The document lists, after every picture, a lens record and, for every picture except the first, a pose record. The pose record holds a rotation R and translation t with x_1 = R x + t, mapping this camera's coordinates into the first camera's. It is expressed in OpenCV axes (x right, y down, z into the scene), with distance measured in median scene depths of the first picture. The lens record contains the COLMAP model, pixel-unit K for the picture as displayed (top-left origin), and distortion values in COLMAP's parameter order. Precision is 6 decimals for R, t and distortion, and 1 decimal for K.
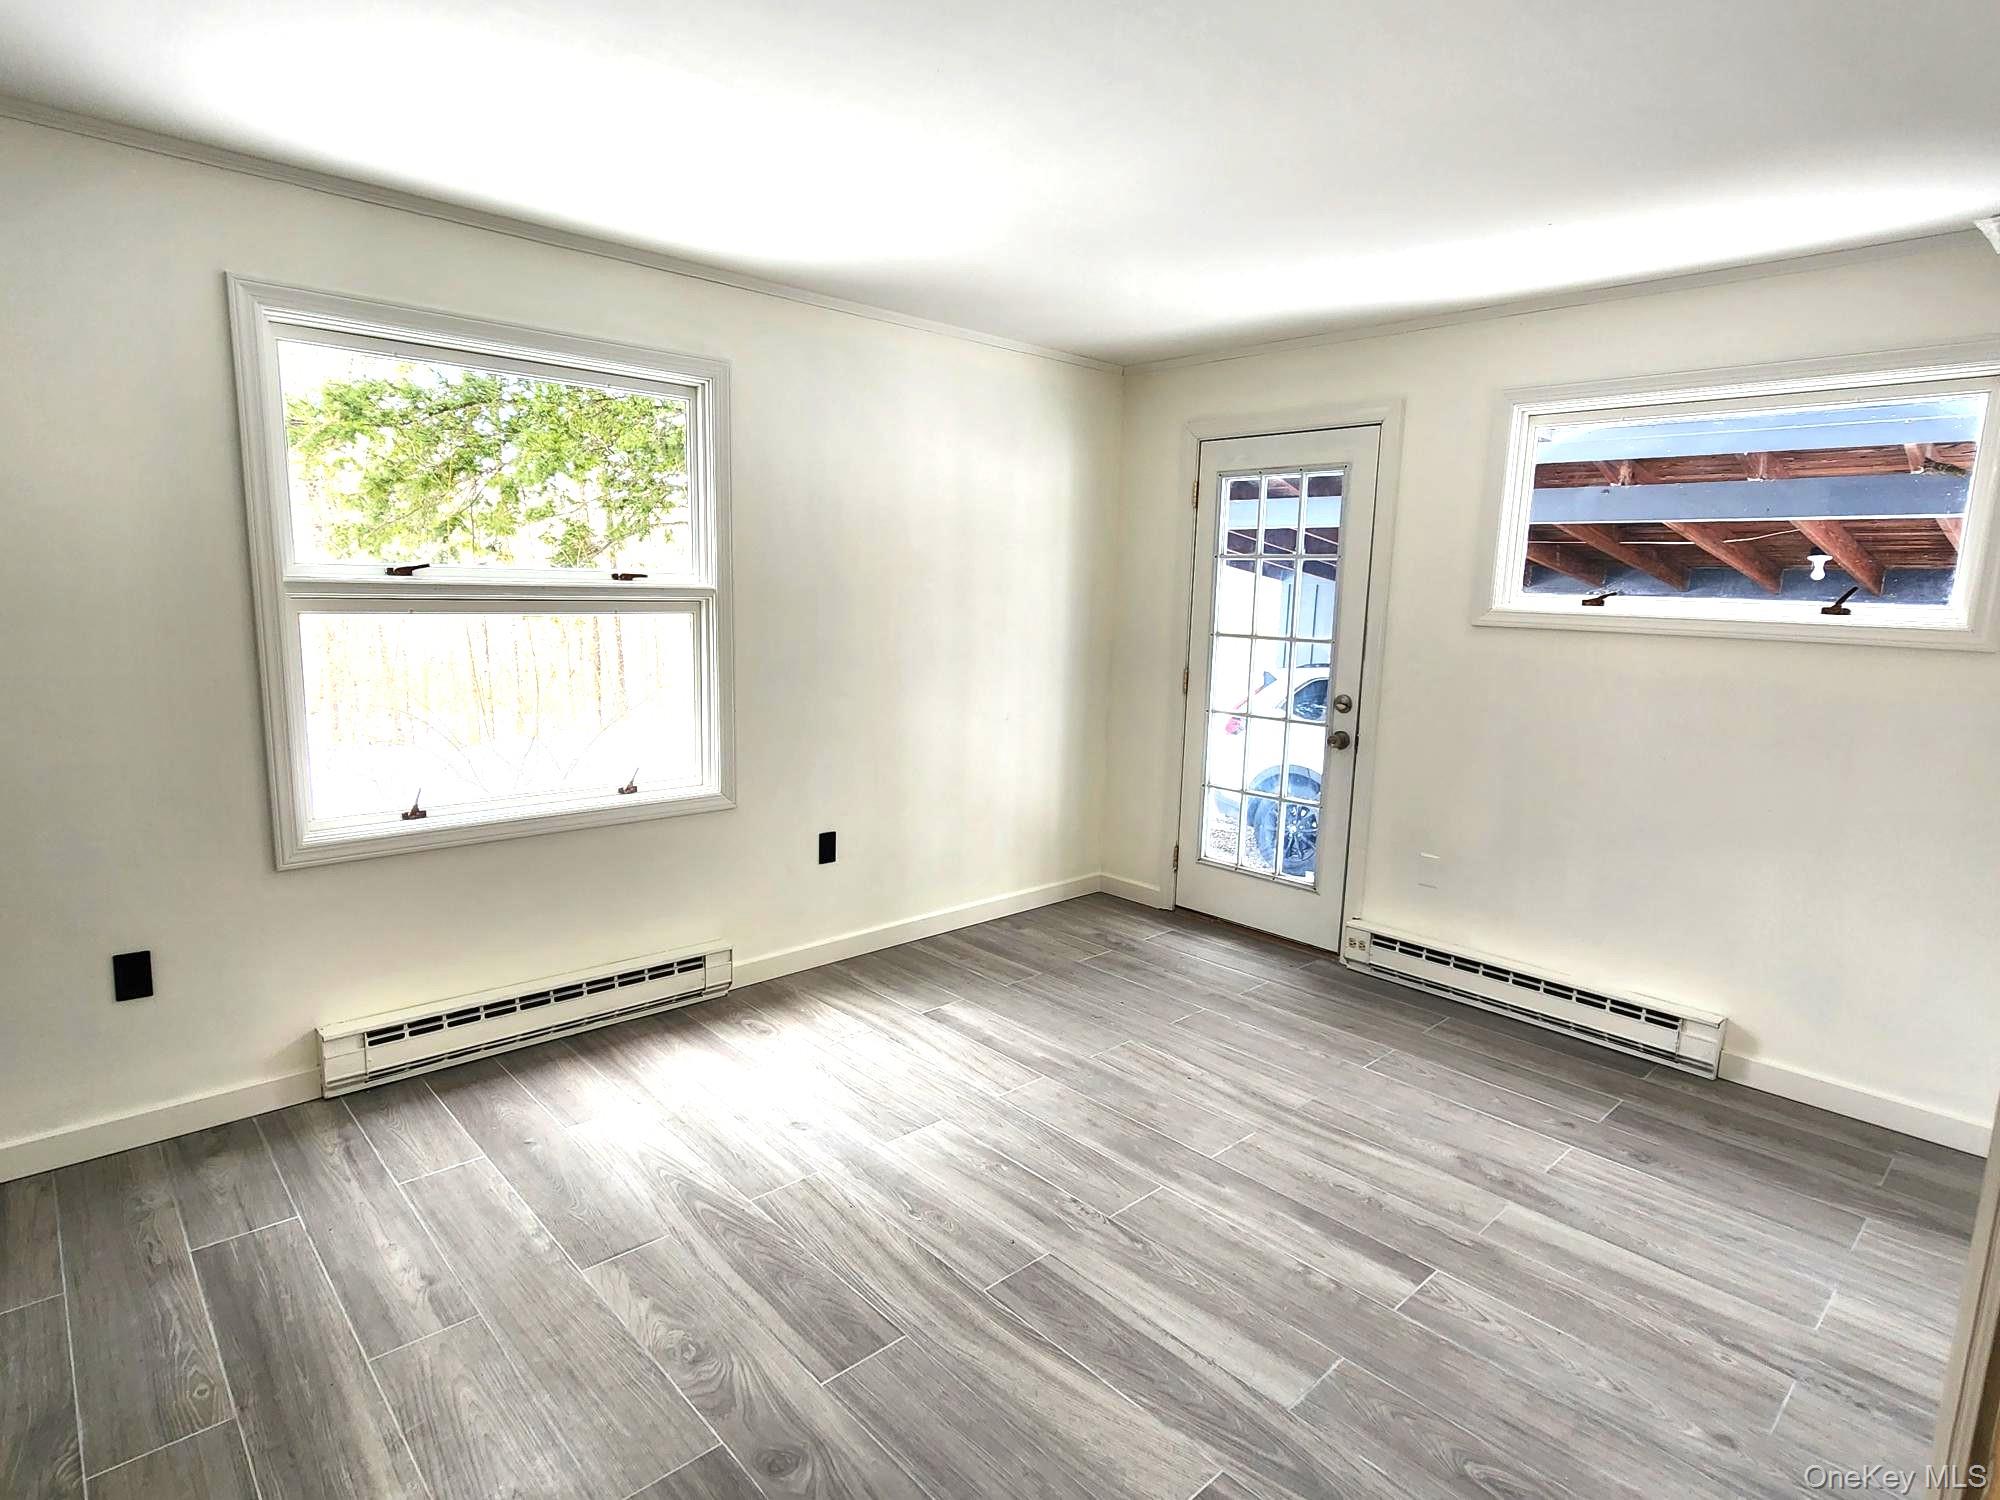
lens RADIAL K [[1048.0, 0, 991.4], [0, 1048.0, 754.1], [0, 0, 1]] dist [0.001776, 0.001904]
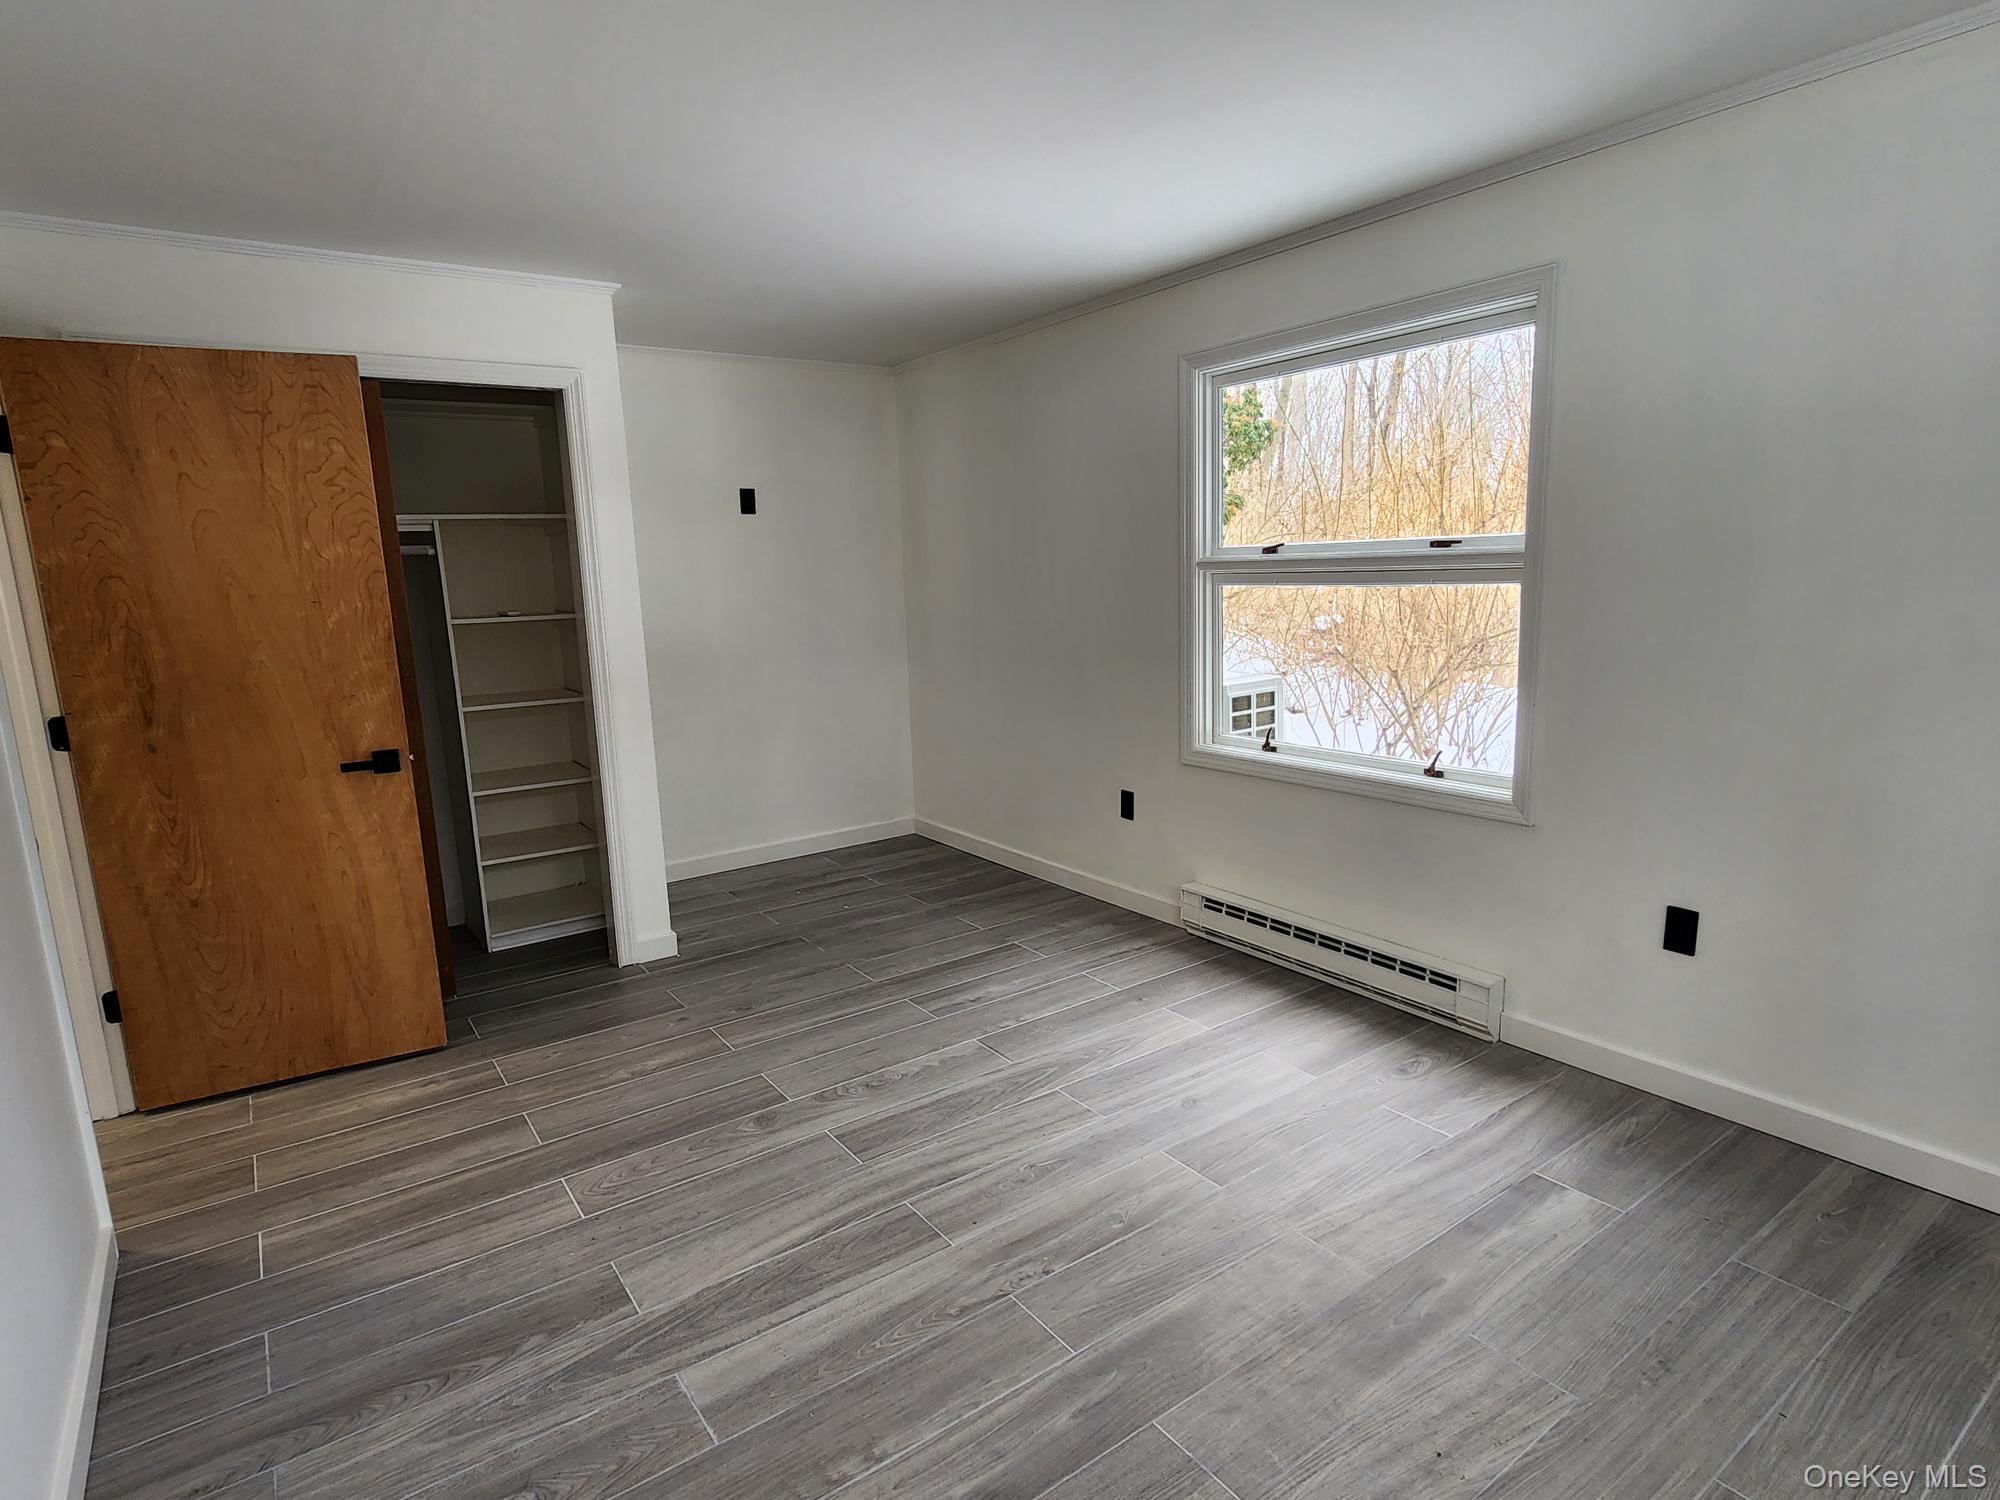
lens RADIAL K [[1048.0, 0, 997.8], [0, 1048.0, 746.4], [0, 0, 1]] dist [0.001776, 0.001904]
pose [[-0.101958, 0.146826, -0.983894, 0.853164], [-0.133402, 0.978096, 0.159785, -0.120883], [0.985803, 0.147545, -0.080138, 0.961198]]
